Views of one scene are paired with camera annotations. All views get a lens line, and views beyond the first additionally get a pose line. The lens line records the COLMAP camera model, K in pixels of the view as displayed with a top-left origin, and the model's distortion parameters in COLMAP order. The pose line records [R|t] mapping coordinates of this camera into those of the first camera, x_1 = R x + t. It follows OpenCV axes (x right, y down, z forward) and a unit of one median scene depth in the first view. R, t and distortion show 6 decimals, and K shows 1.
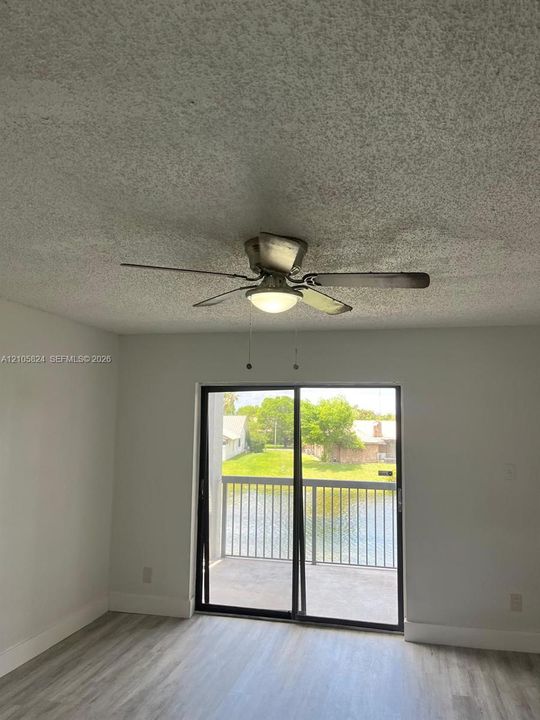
lens RADIAL K [[544.9, 0, 270.0], [0, 544.9, 360.0], [0, 0, 1]] dist [0.033856, -0.051319]
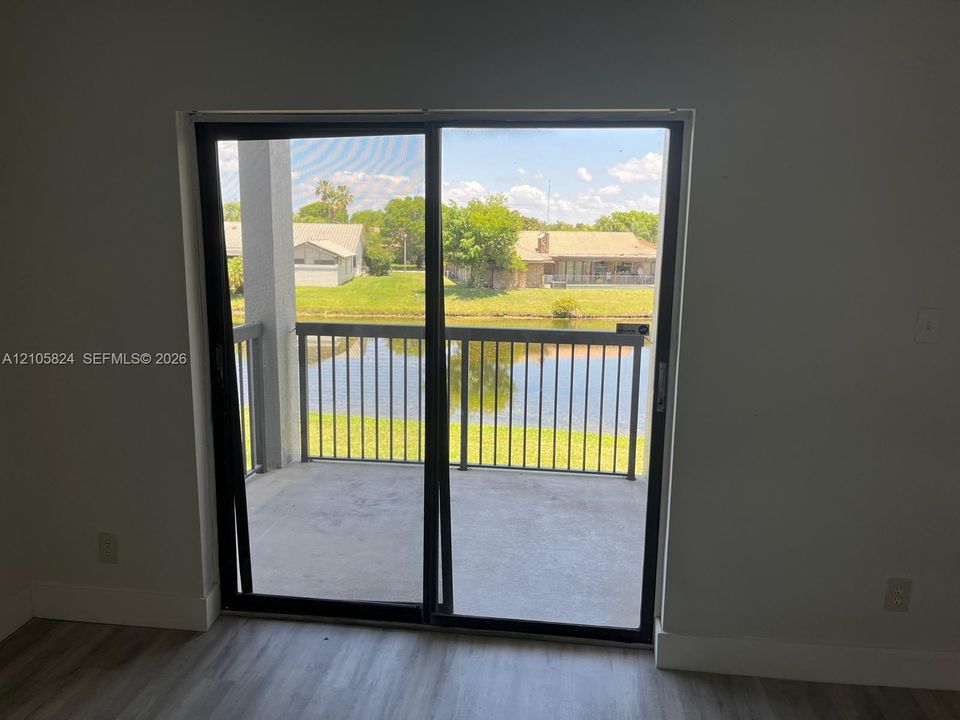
lens RADIAL K [[726.5, 0, 480.0], [0, 726.5, 360.0], [0, 0, 1]] dist [0.033856, -0.051319]
pose [[0.993880, -0.018652, 0.108877, 0.019531], [-0.012700, 0.959811, 0.280359, 0.056124], [-0.109731, -0.280026, 0.953701, 0.365961]]
